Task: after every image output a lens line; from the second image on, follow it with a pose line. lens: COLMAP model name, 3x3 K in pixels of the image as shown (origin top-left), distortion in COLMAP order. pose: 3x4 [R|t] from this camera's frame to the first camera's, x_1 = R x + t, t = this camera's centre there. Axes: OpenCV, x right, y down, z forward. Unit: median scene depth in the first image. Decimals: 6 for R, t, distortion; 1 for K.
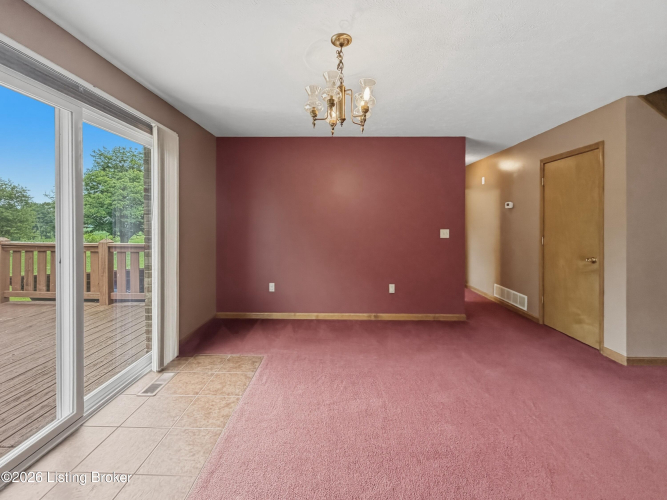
lens RADIAL K [[289.0, 0, 325.3], [0, 289.0, 228.5], [0, 0, 1]] dist [0.000615, -0.000037]
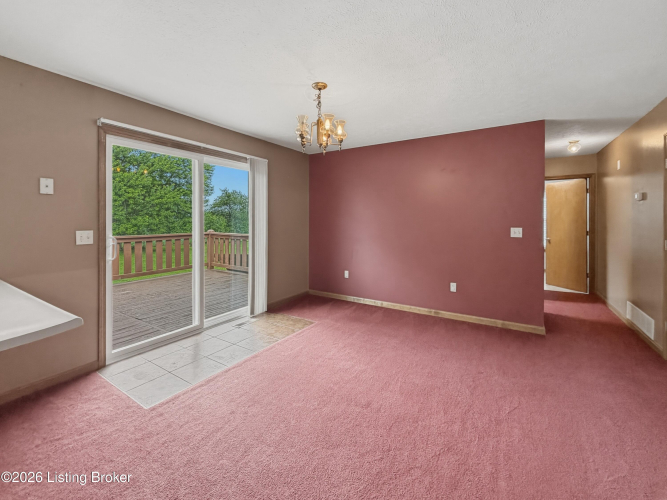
lens RADIAL K [[289.0, 0, 325.3], [0, 289.0, 228.5], [0, 0, 1]] dist [0.000615, -0.000037]
pose [[0.849486, 0.014293, -0.527418, 0.510986], [-0.008940, 0.999879, 0.012698, -0.001008], [0.527536, -0.006072, 0.849511, -0.088588]]
